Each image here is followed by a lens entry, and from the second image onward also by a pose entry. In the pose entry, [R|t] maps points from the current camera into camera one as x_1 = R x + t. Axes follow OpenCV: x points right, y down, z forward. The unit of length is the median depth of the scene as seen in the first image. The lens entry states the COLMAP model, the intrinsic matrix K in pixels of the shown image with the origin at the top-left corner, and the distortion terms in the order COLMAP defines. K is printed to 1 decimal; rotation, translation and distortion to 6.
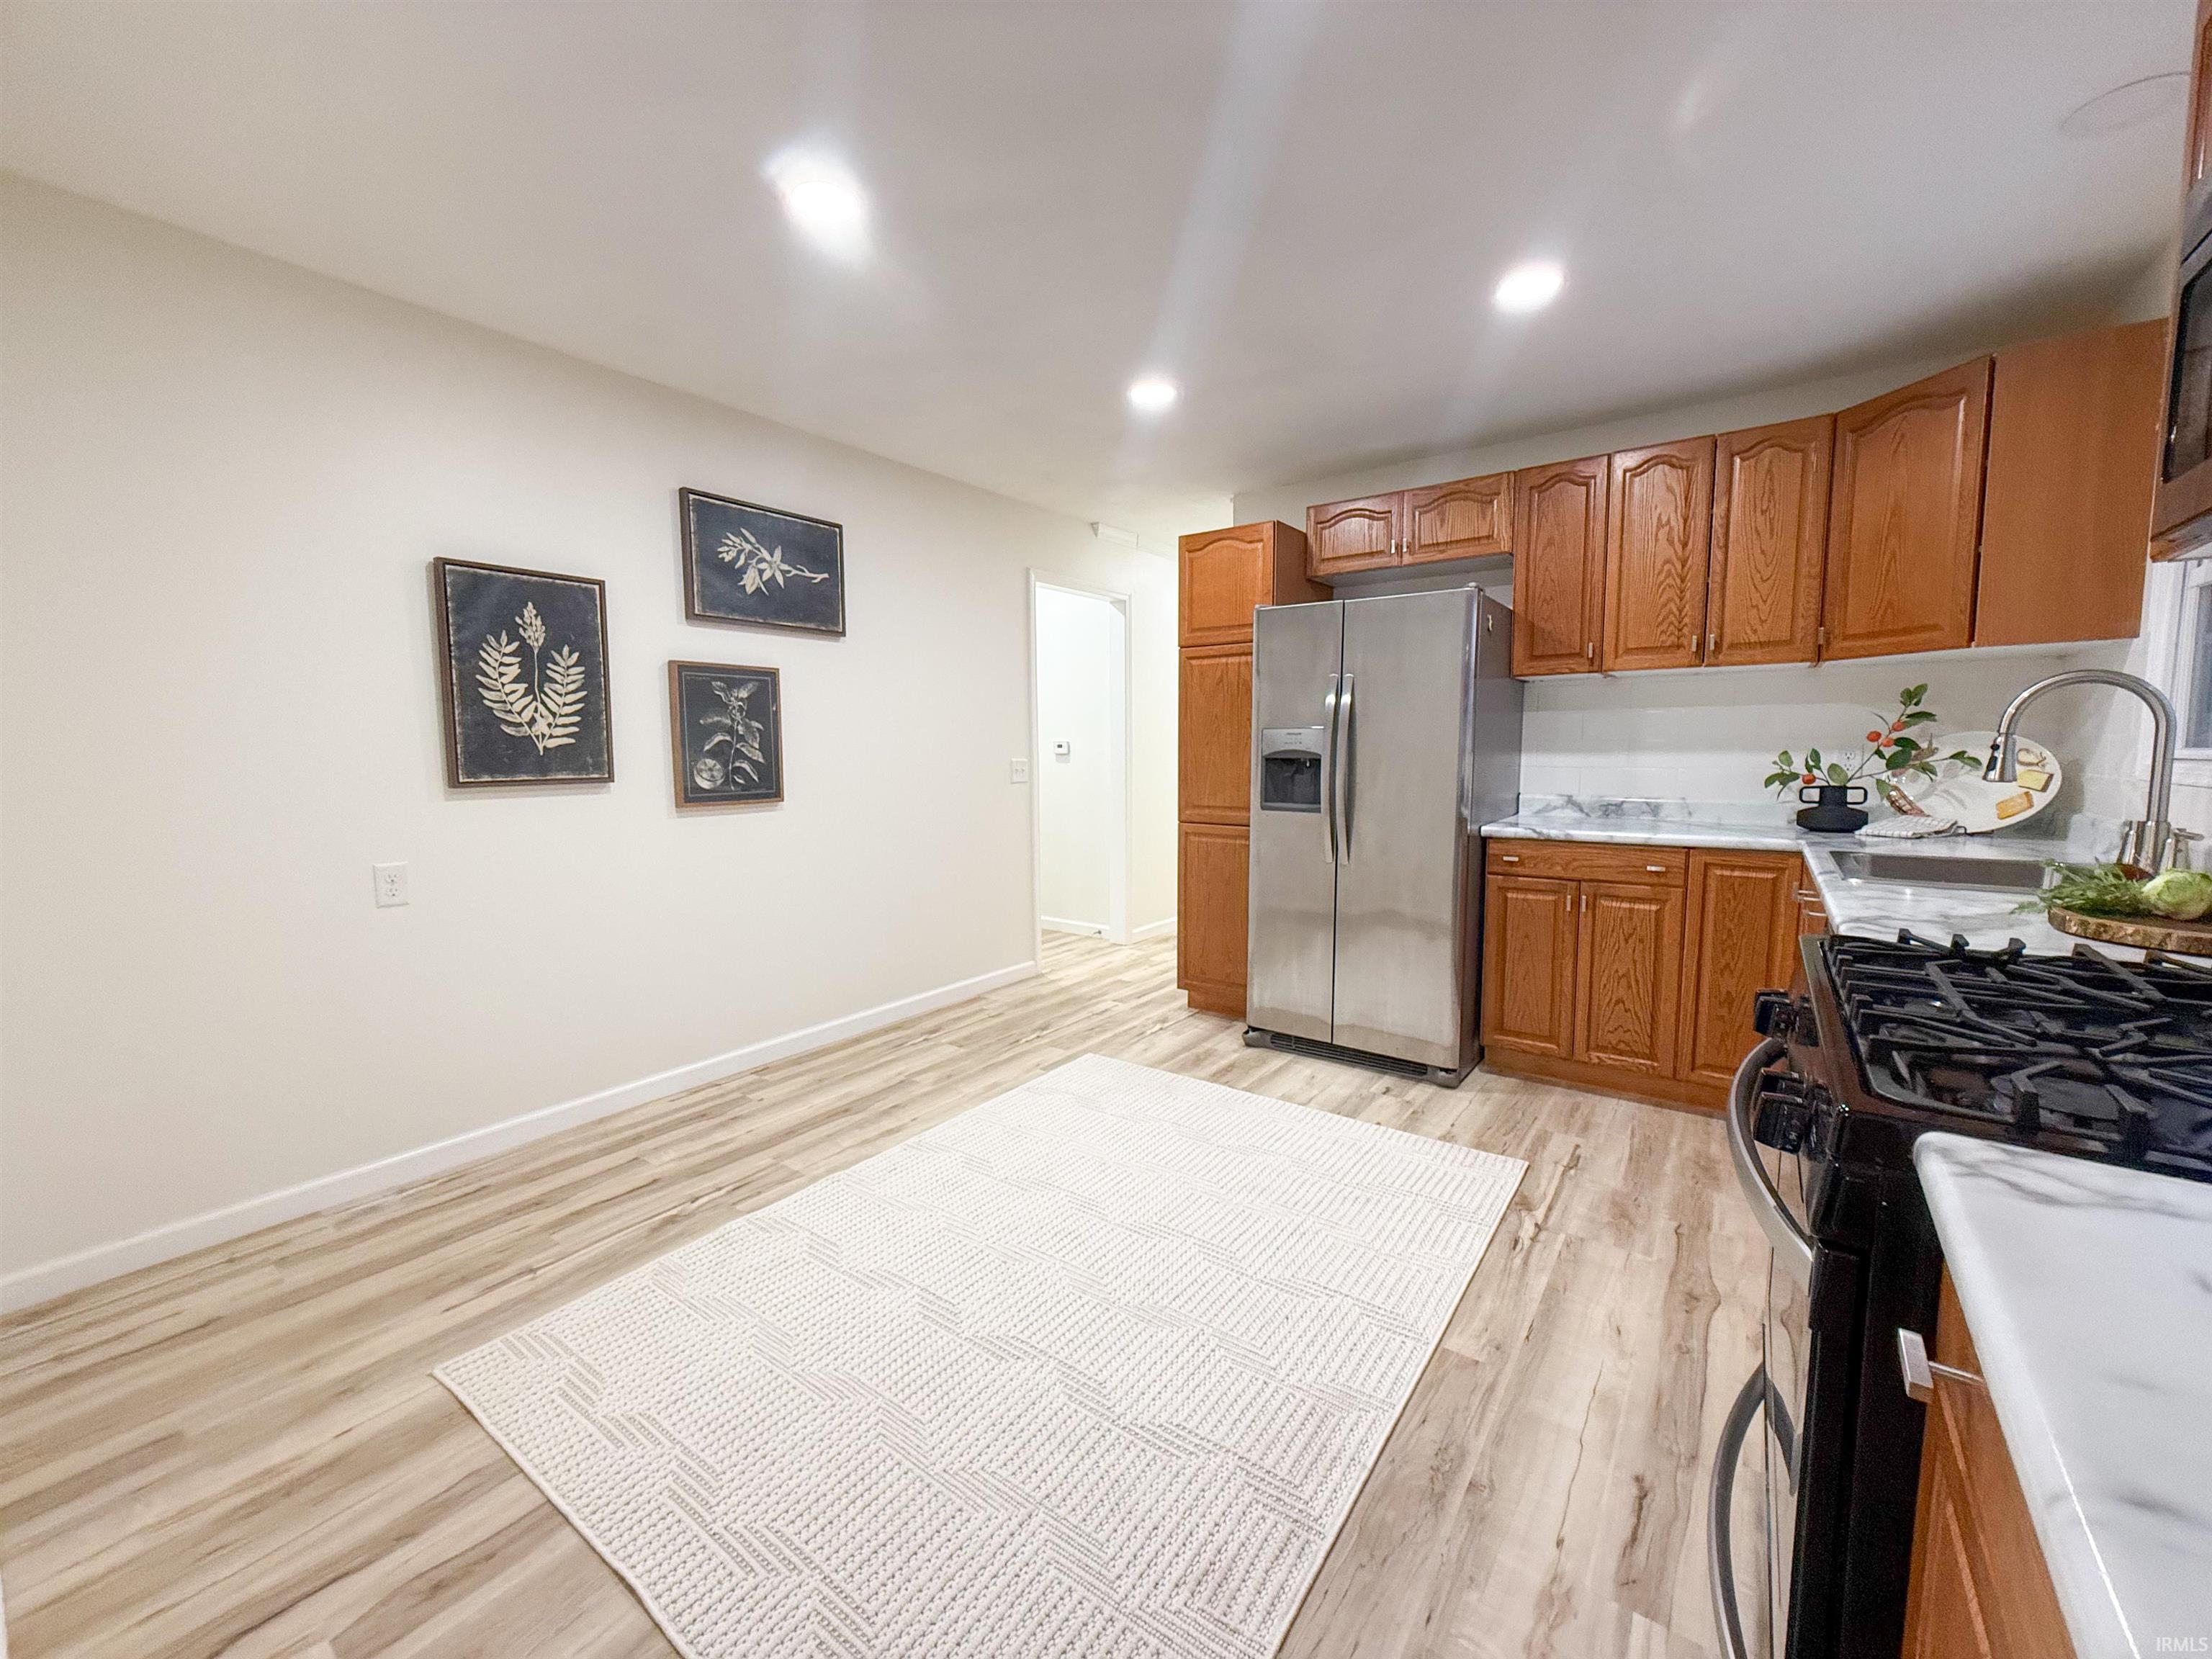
lens RADIAL K [[871.9, 0, 1106.0], [0, 871.9, 829.5], [0, 0, 1]] dist [0.000402, 0.000489]
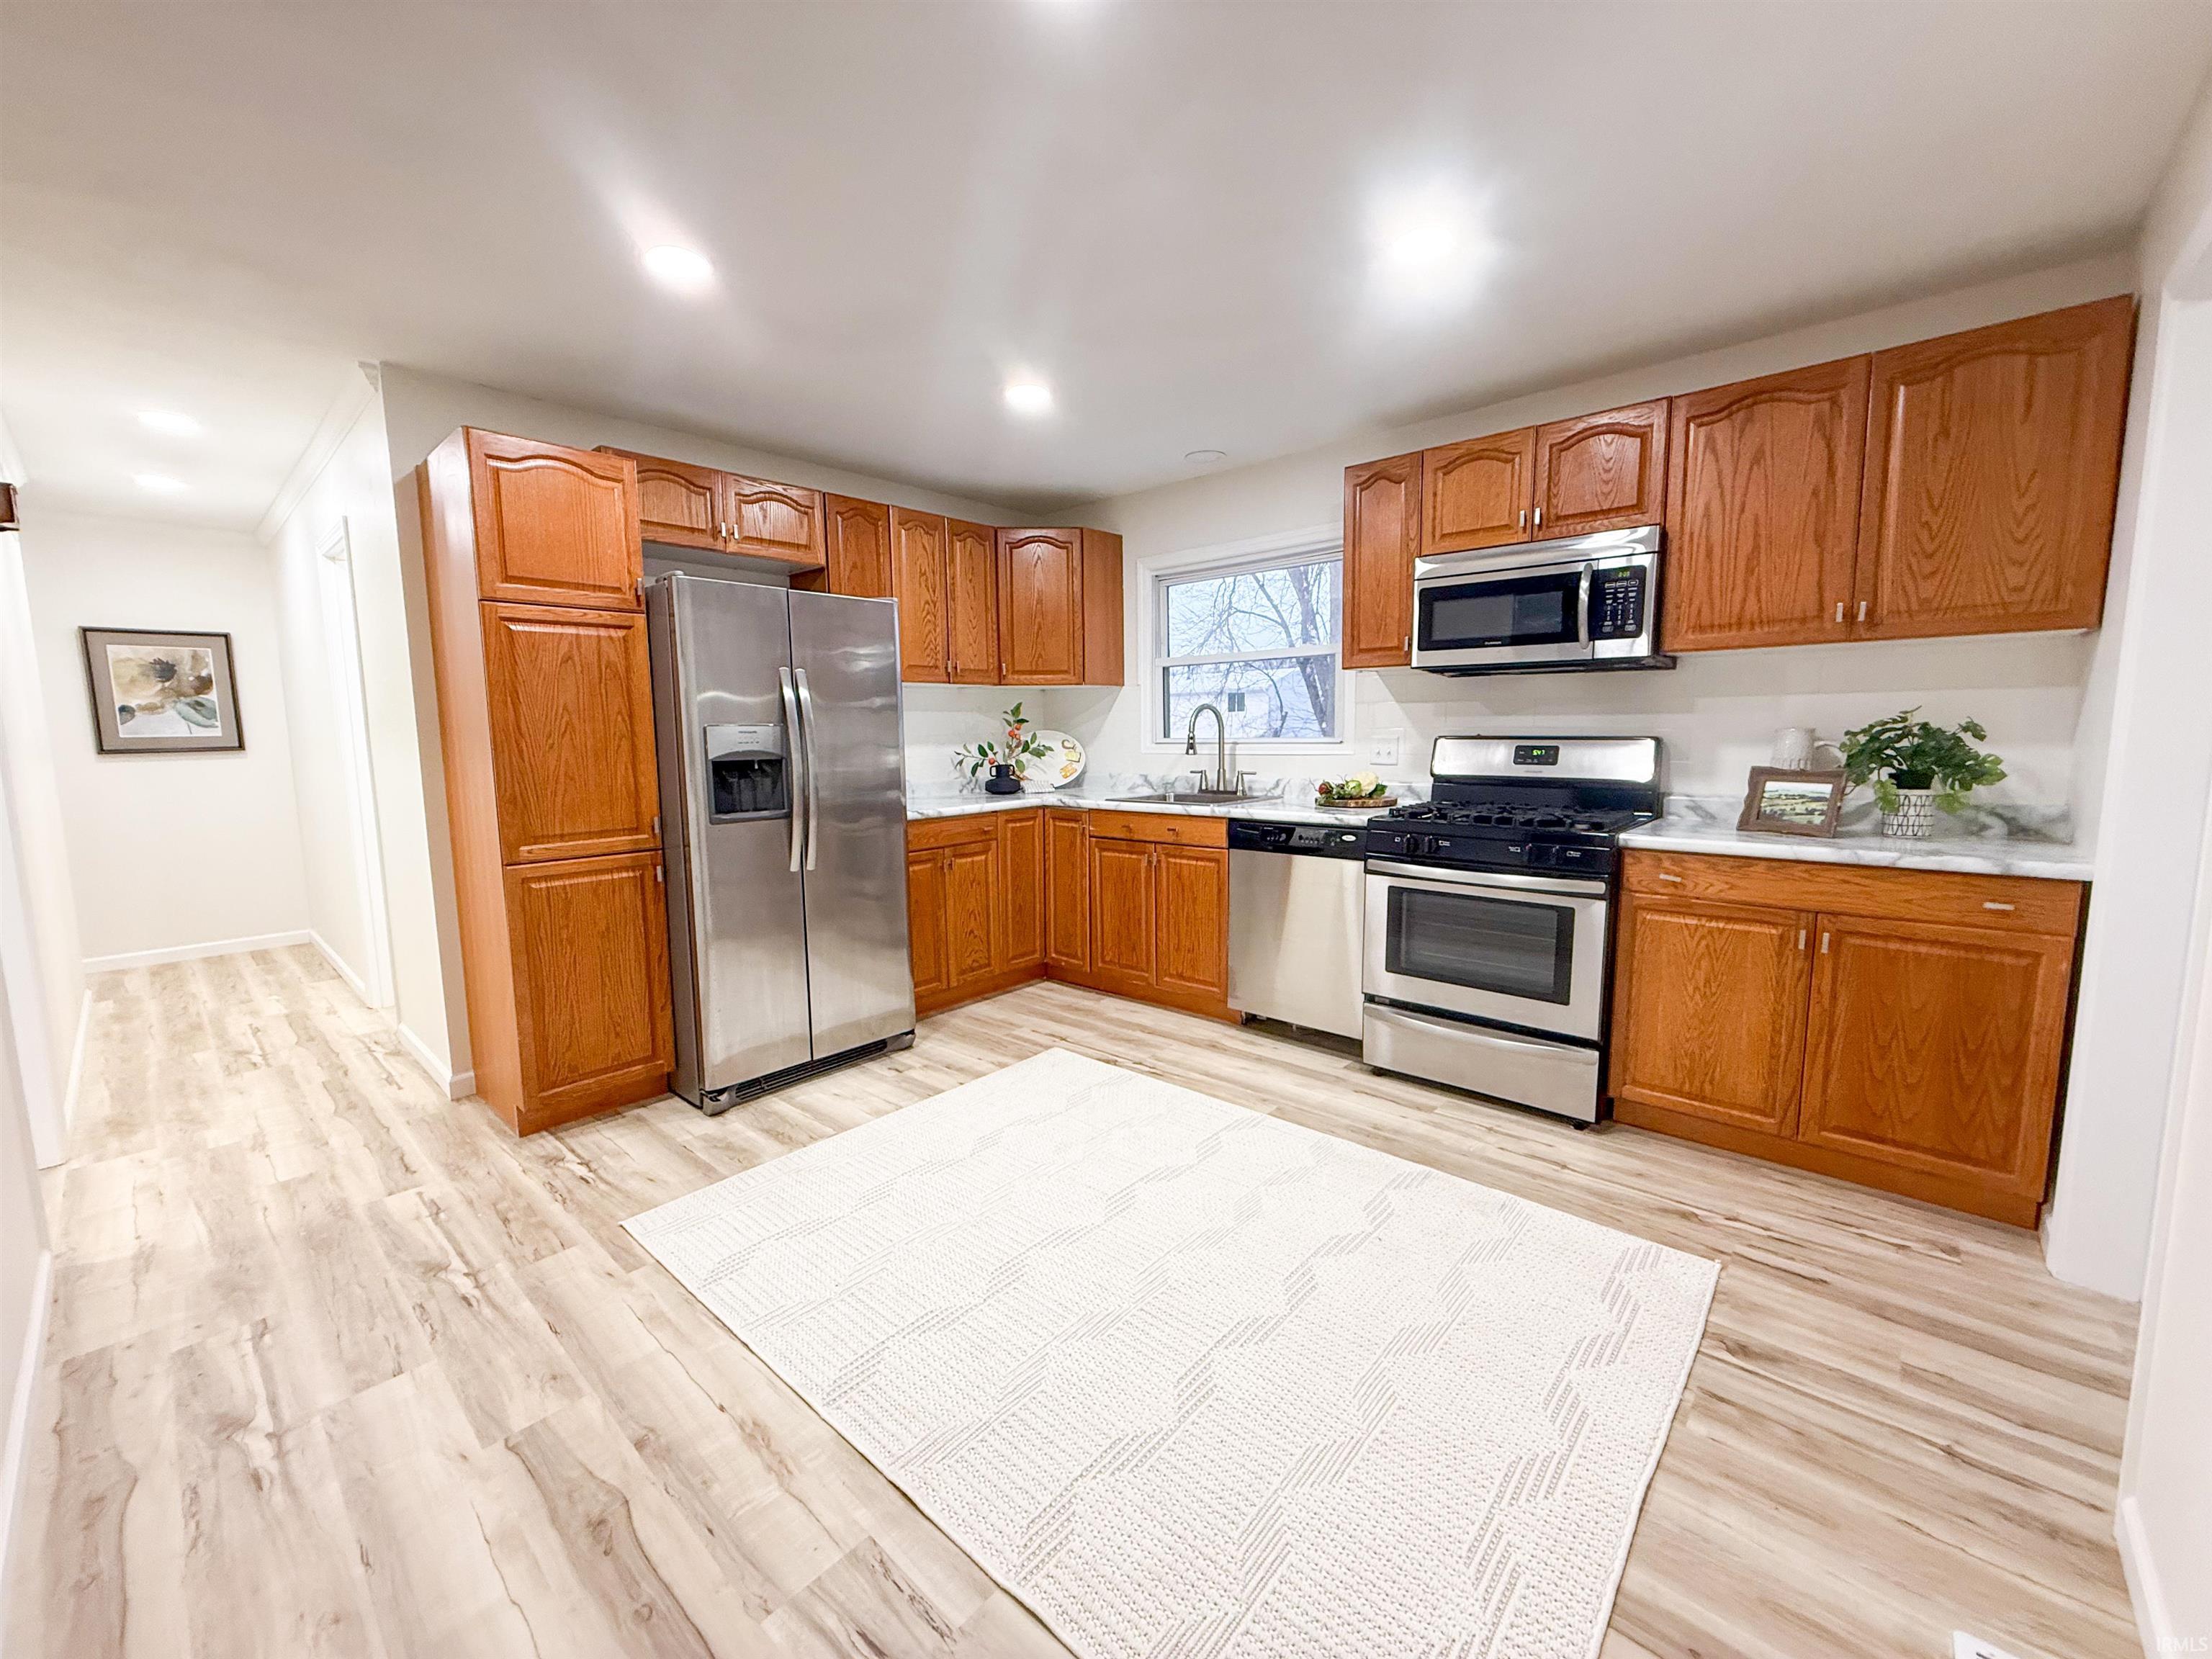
lens RADIAL K [[871.9, 0, 1106.0], [0, 871.9, 829.5], [0, 0, 1]] dist [0.000402, 0.000489]
pose [[0.099577, -0.111988, 0.988708, -0.649397], [0.108541, 0.988939, 0.101082, -0.066505], [-0.989092, 0.097250, 0.110631, 0.589657]]
